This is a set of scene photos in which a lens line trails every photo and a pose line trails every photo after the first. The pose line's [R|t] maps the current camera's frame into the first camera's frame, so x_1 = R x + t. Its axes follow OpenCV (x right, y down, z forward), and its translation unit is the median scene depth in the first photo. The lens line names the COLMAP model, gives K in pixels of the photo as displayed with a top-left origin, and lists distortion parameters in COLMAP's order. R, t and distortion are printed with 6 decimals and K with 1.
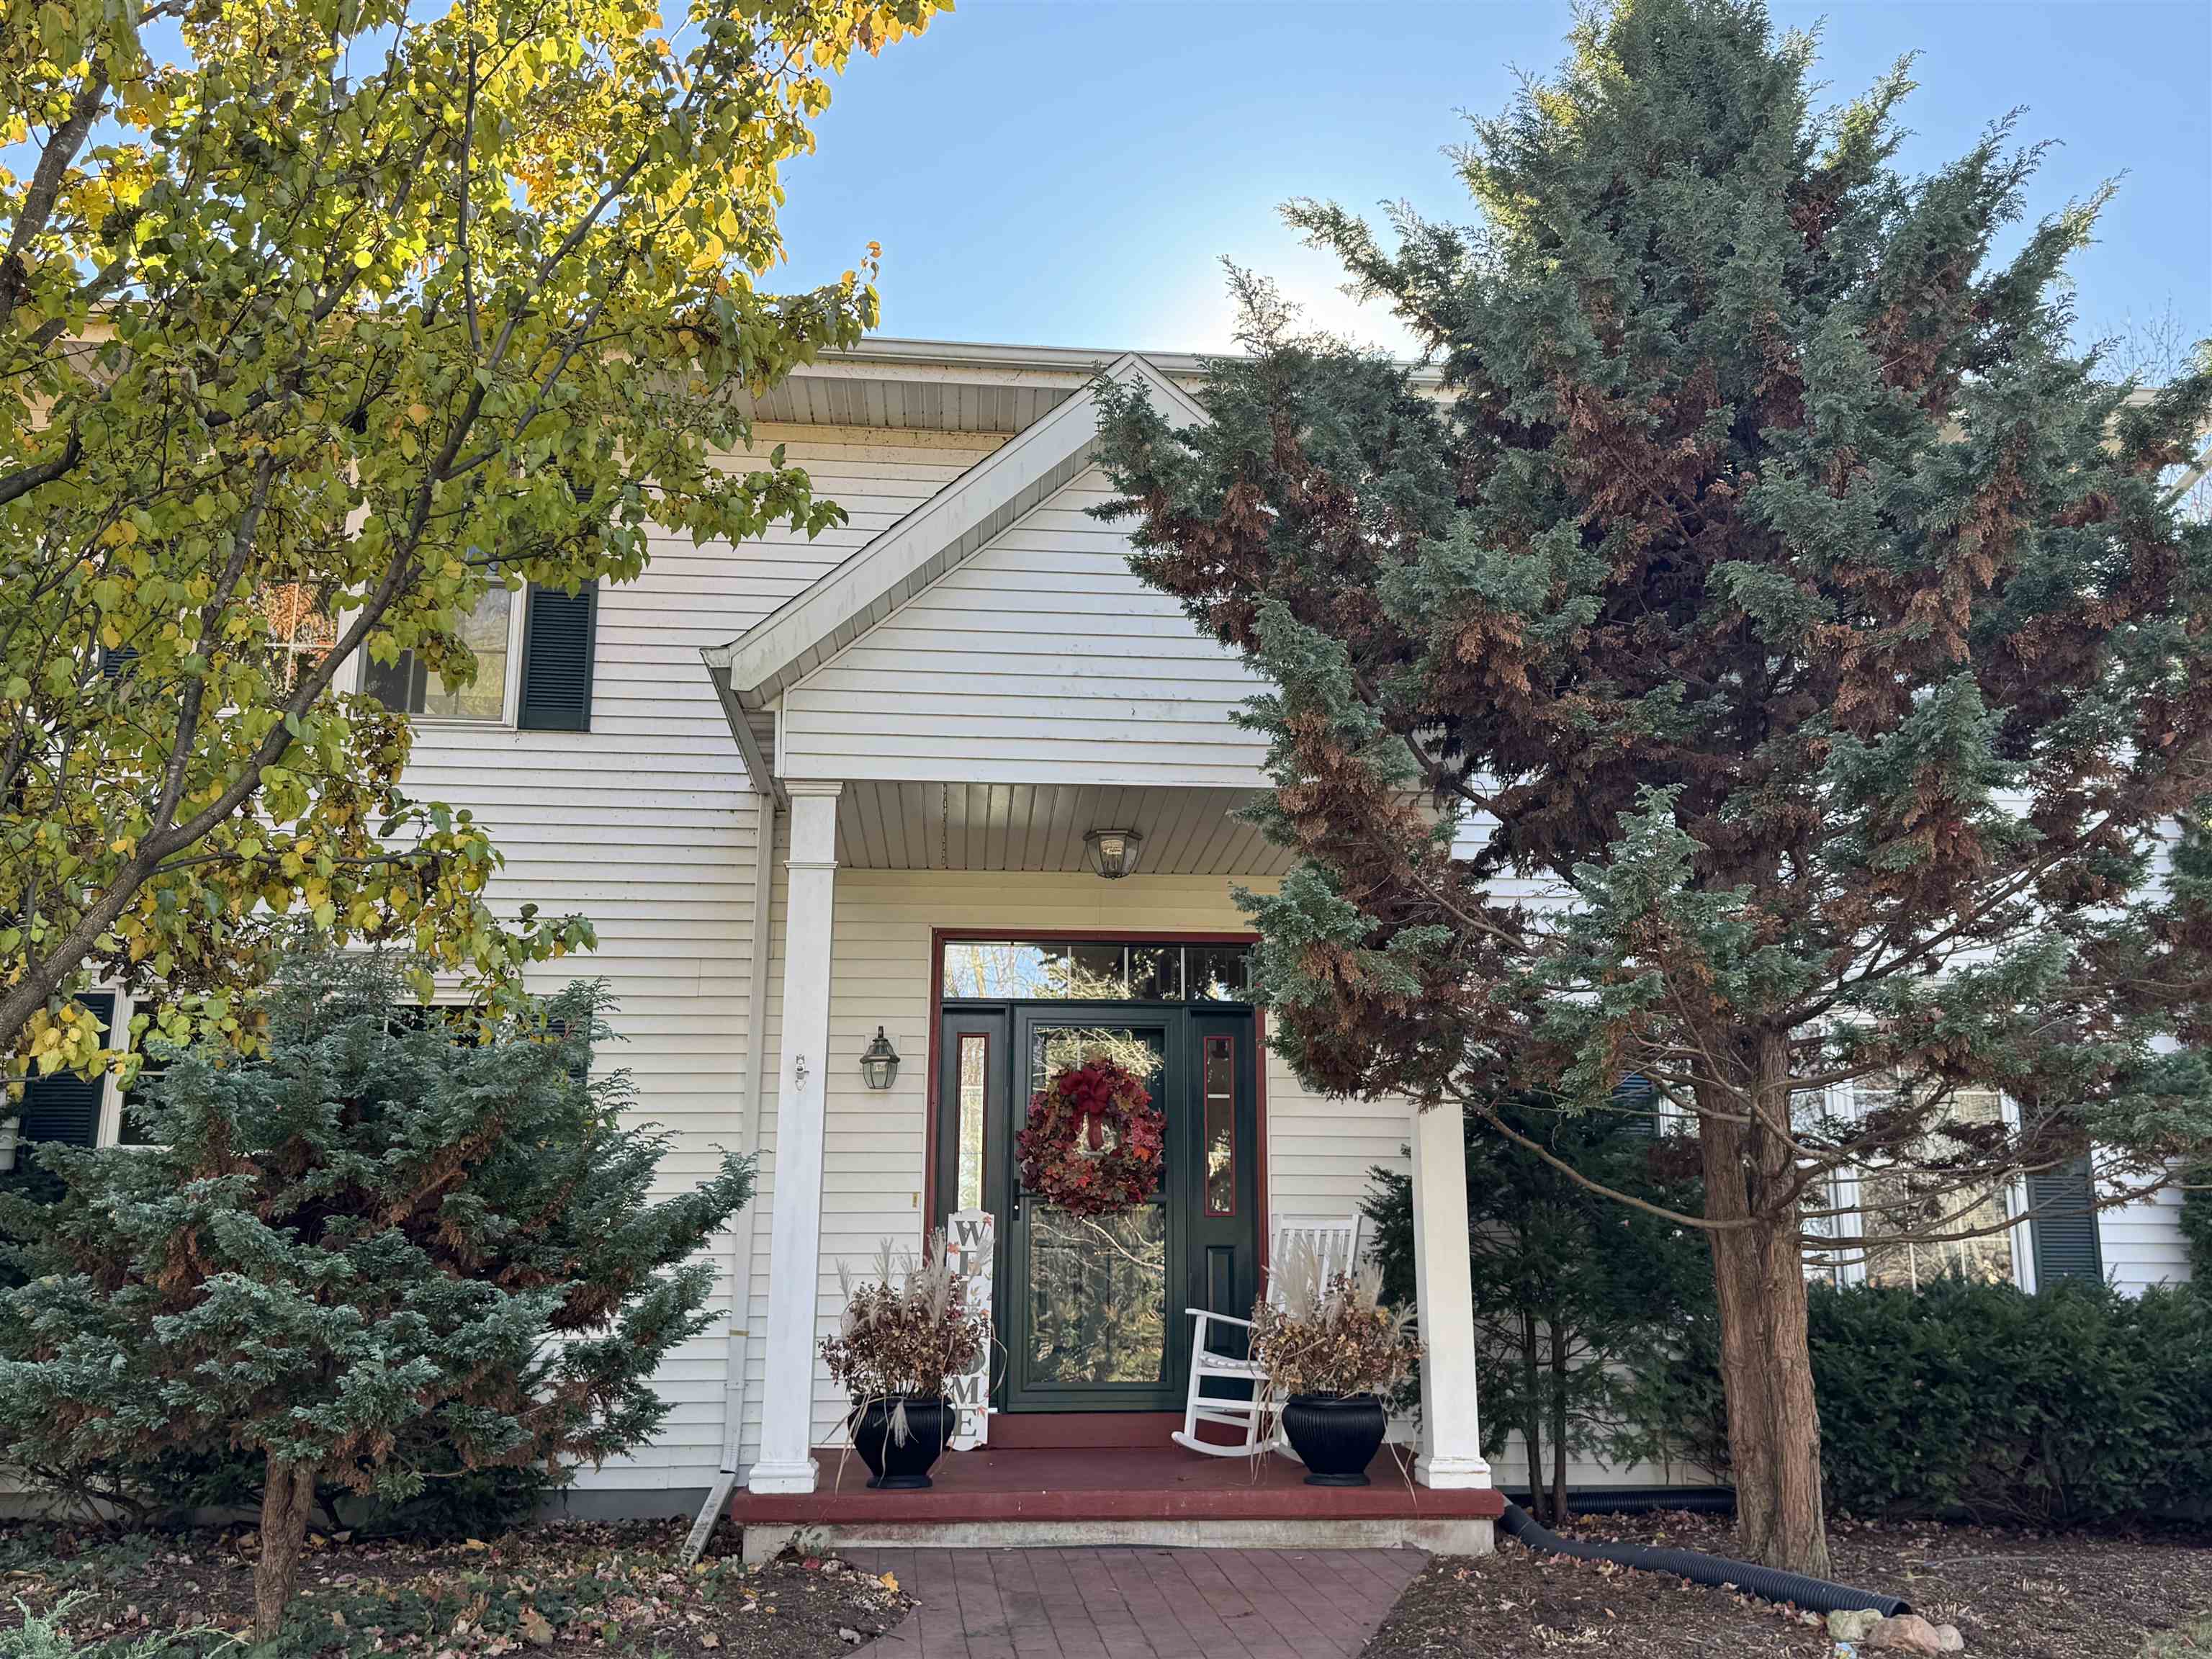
lens RADIAL K [[1983.0, 0, 1113.5], [0, 1983.0, 819.2], [0, 0, 1]] dist [0.096692, 0.002077]
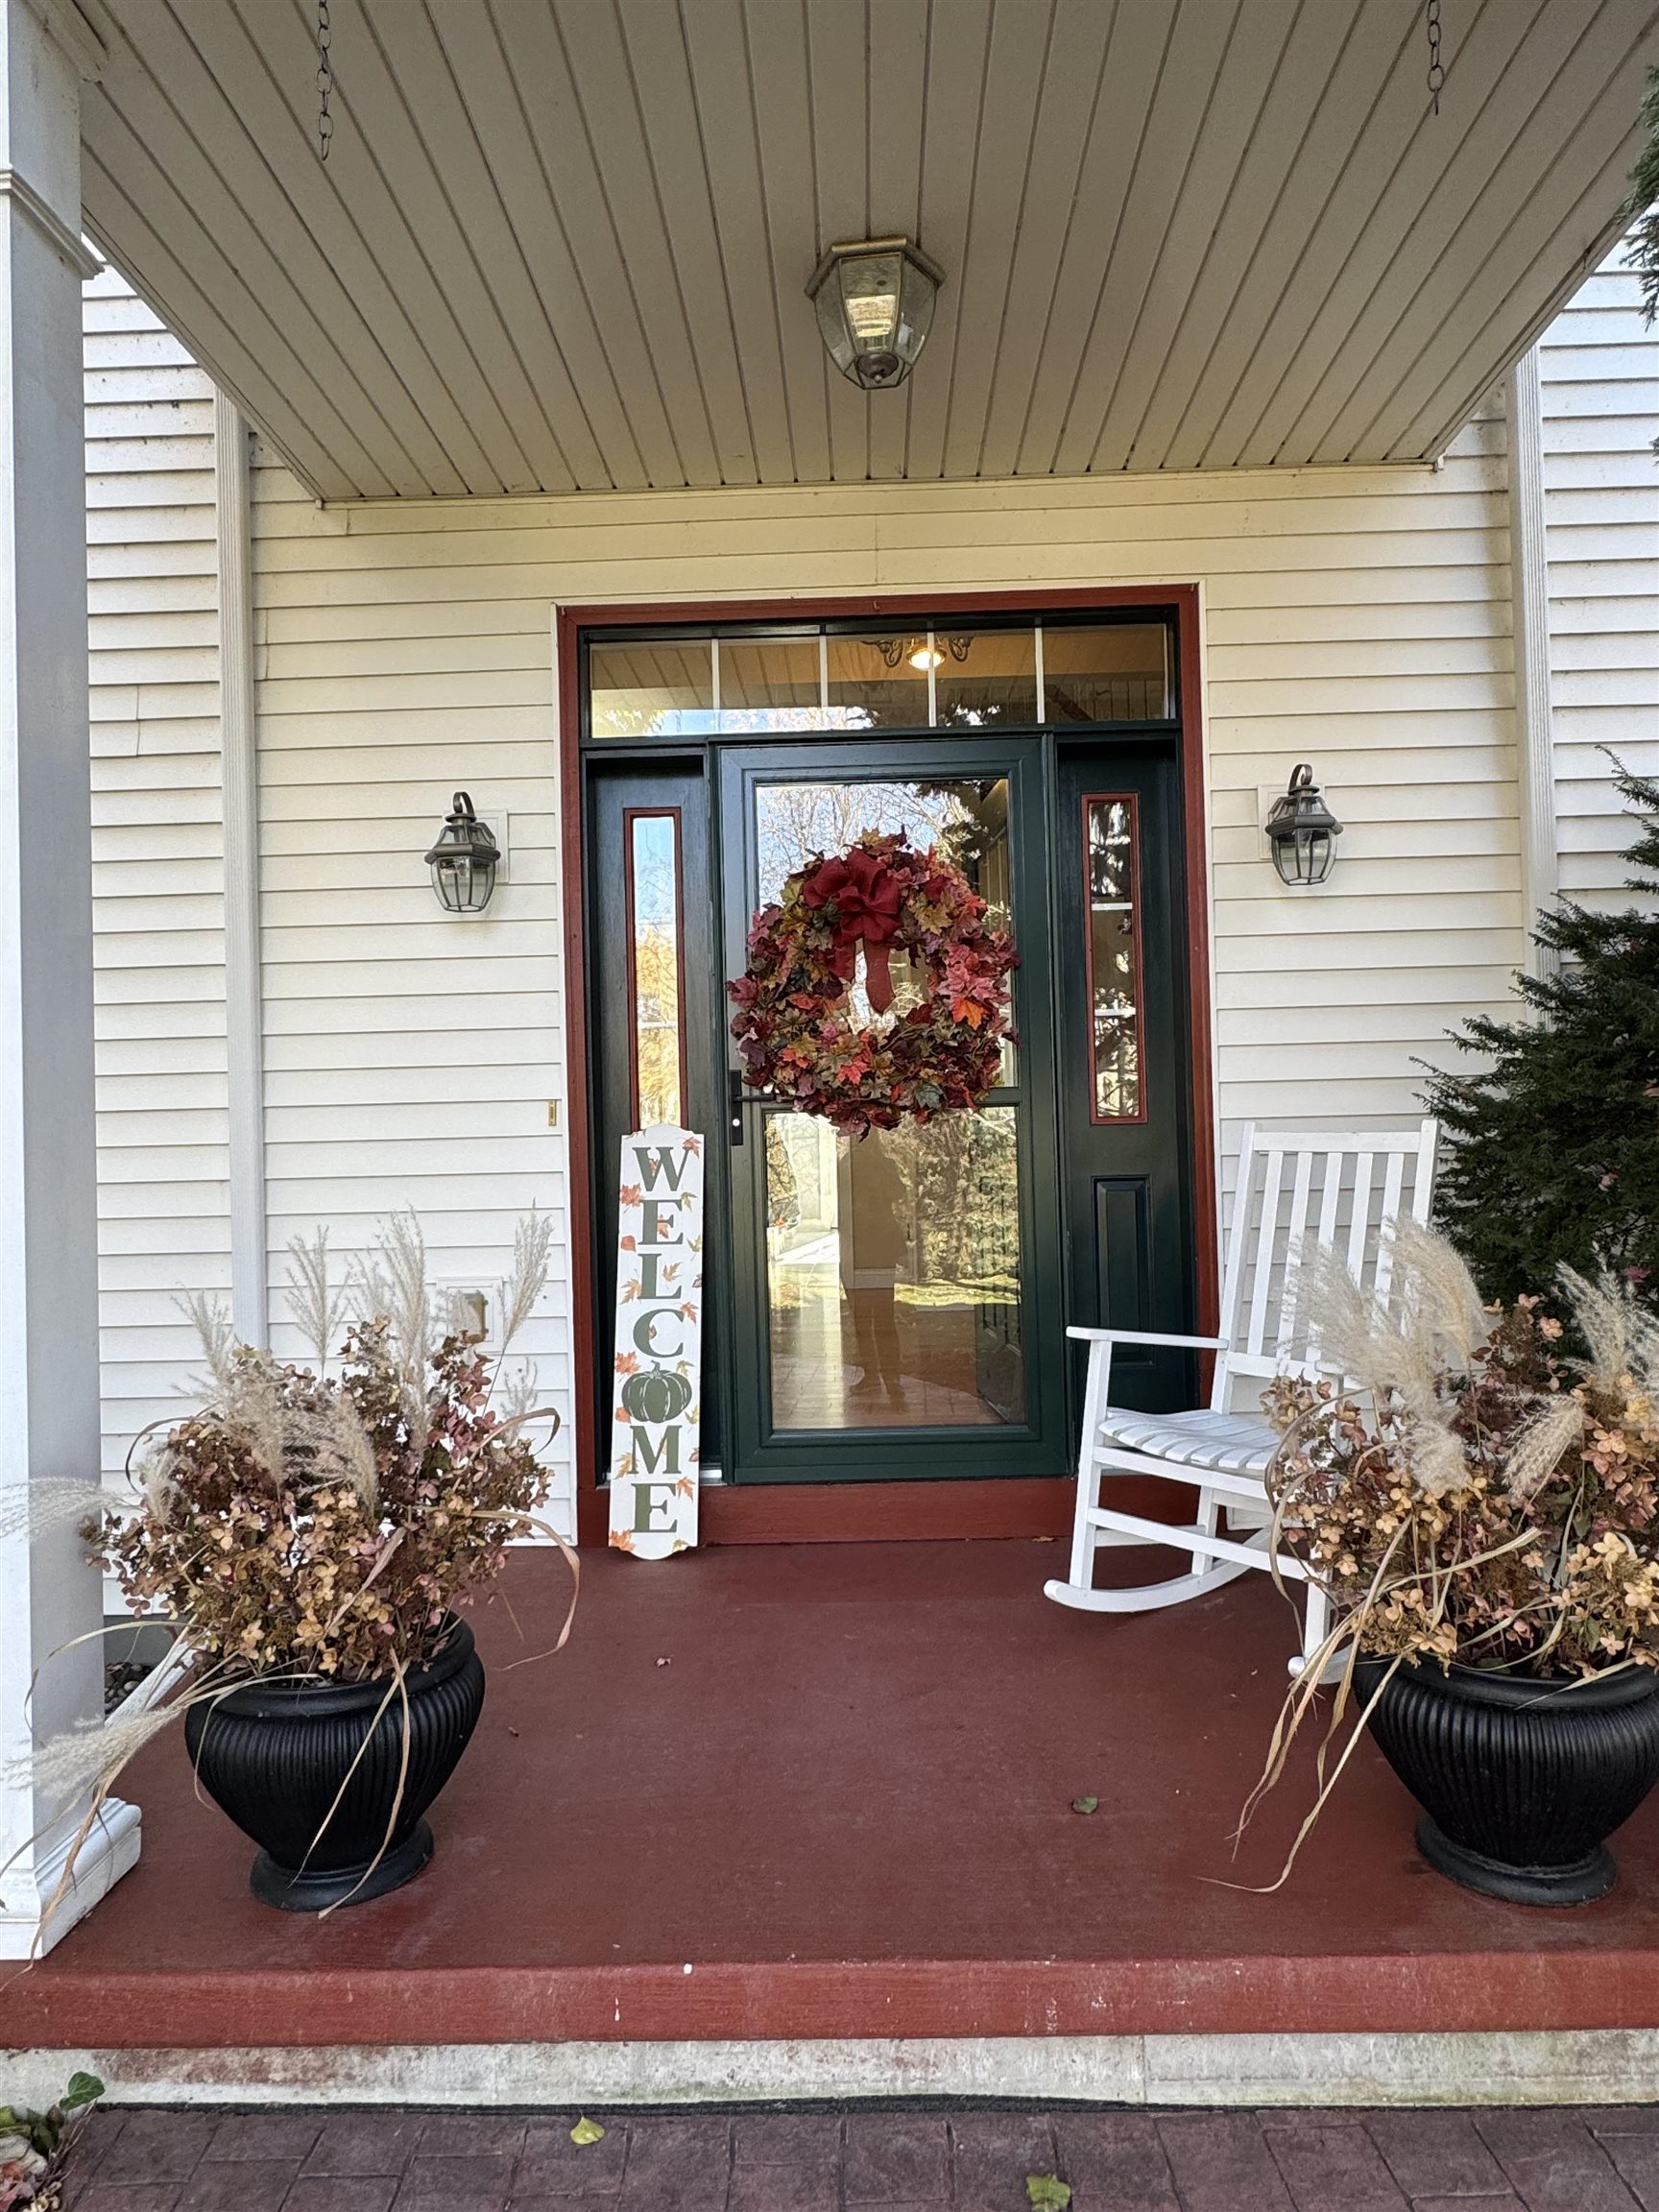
lens RADIAL K [[1348.0, 0, 824.0], [0, 1348.0, 1102.8], [0, 0, 1]] dist [-0.006191, -0.000817]
pose [[0.993483, -0.030295, -0.109885, 0.014984], [0.052675, 0.976942, 0.206904, 0.118443], [0.101083, -0.211344, 0.972171, 0.663915]]
